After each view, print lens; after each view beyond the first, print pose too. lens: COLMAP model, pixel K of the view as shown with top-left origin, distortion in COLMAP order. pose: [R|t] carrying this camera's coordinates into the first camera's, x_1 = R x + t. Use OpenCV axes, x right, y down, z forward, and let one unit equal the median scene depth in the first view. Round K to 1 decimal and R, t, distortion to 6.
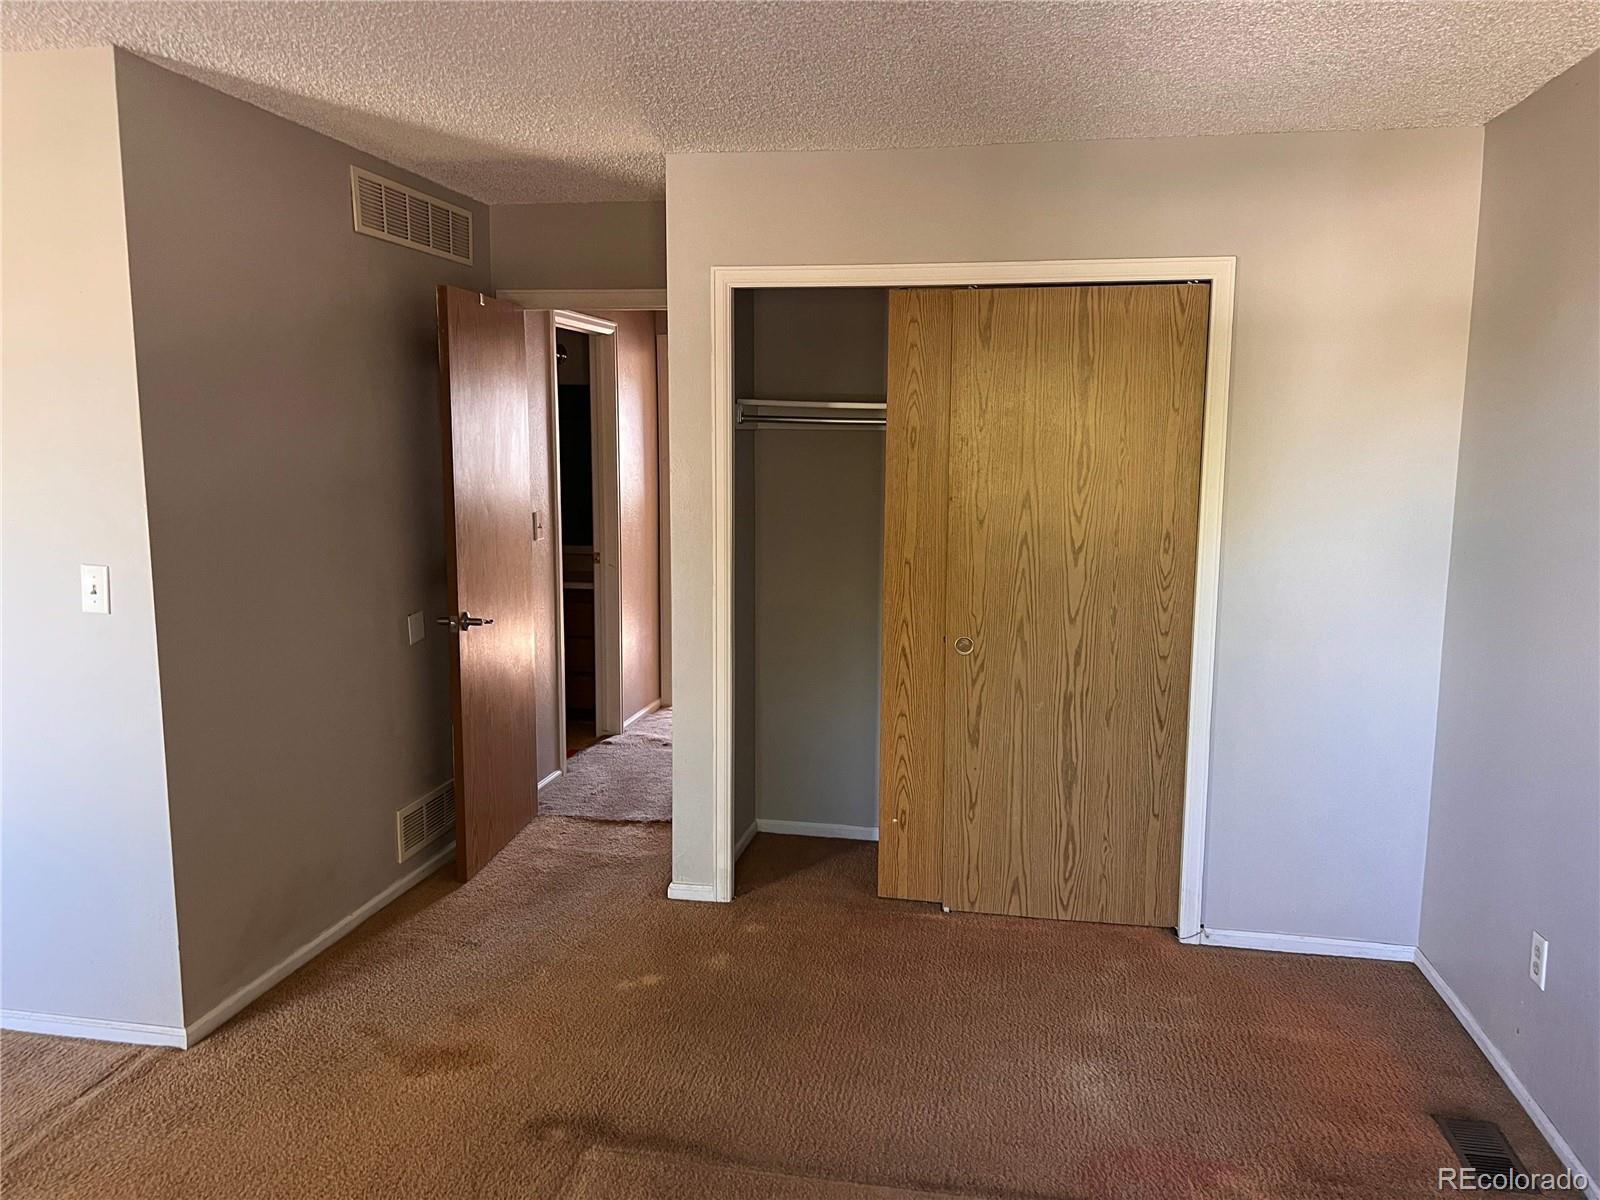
lens RADIAL K [[1203.4, 0, 804.4], [0, 1203.4, 609.1], [0, 0, 1]] dist [0.052306, -0.069526]
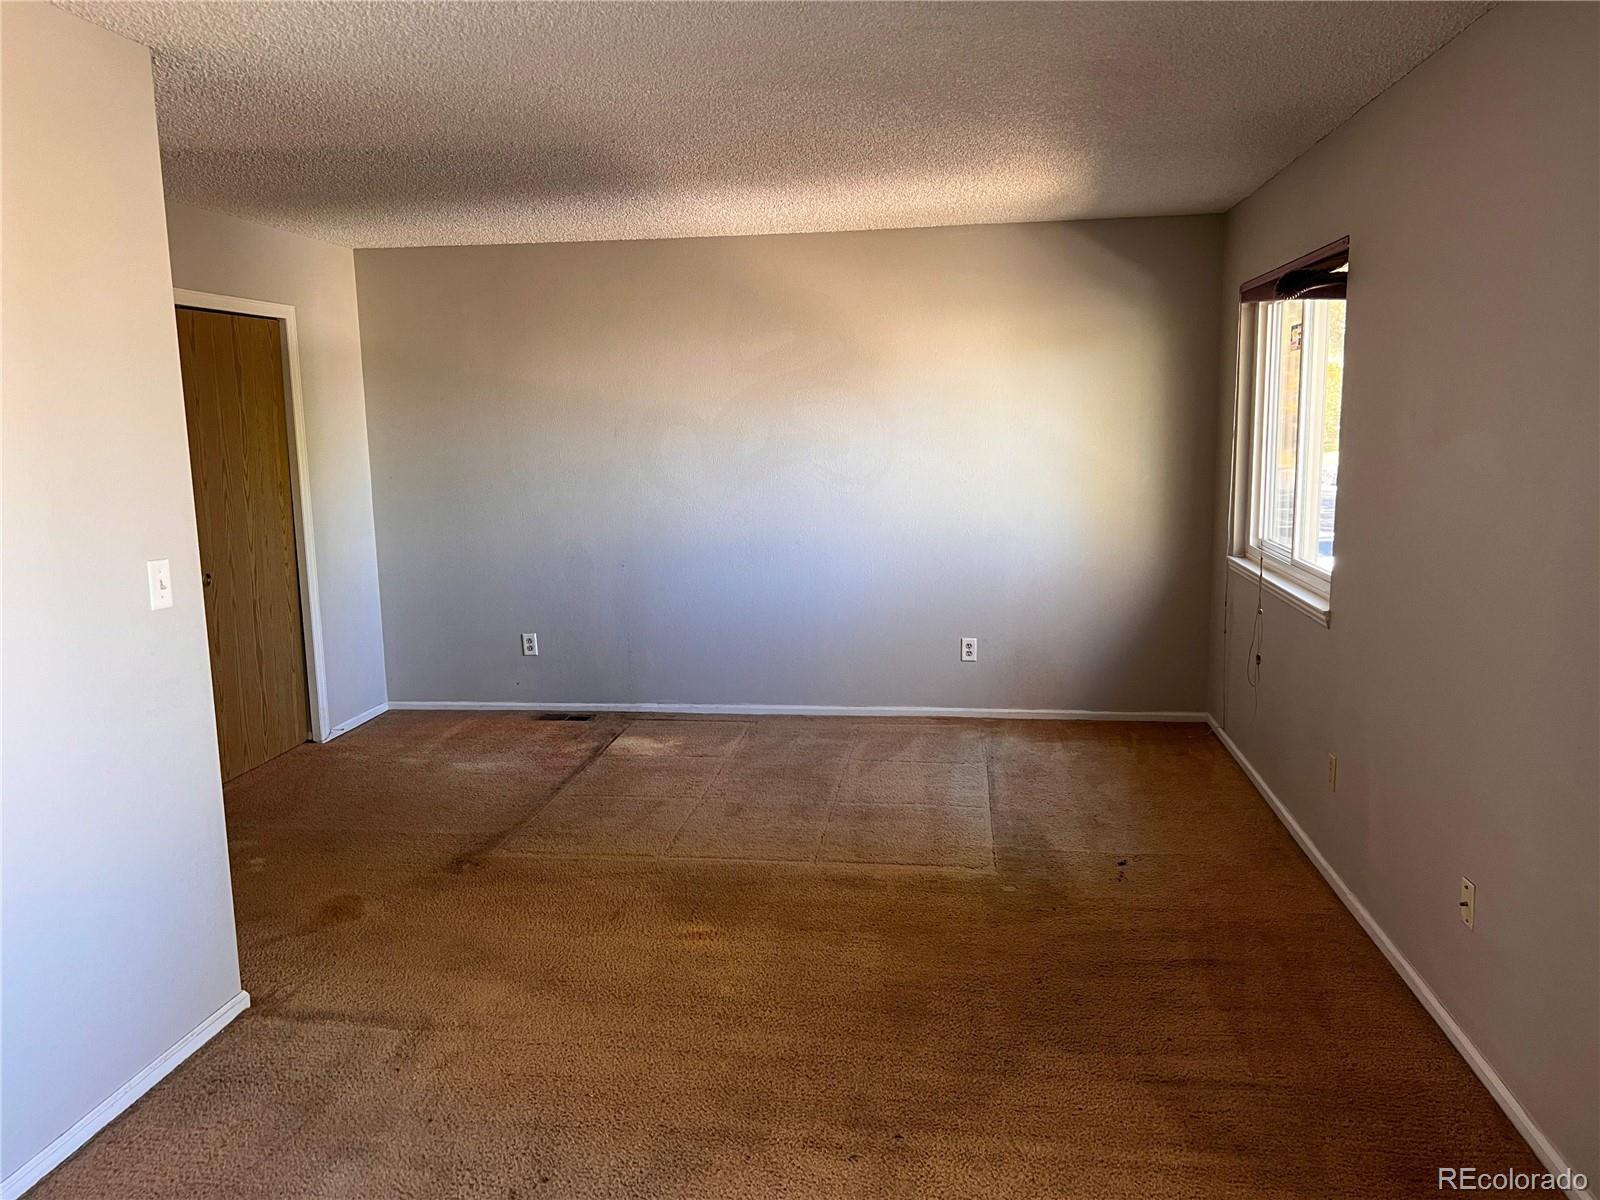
lens RADIAL K [[1203.4, 0, 804.4], [0, 1203.4, 609.1], [0, 0, 1]] dist [0.052306, -0.069526]
pose [[-0.050390, -0.167534, 0.984578, -1.221176], [0.155884, 0.972428, 0.173445, -0.066630], [-0.986489, 0.162220, -0.022885, 0.396436]]
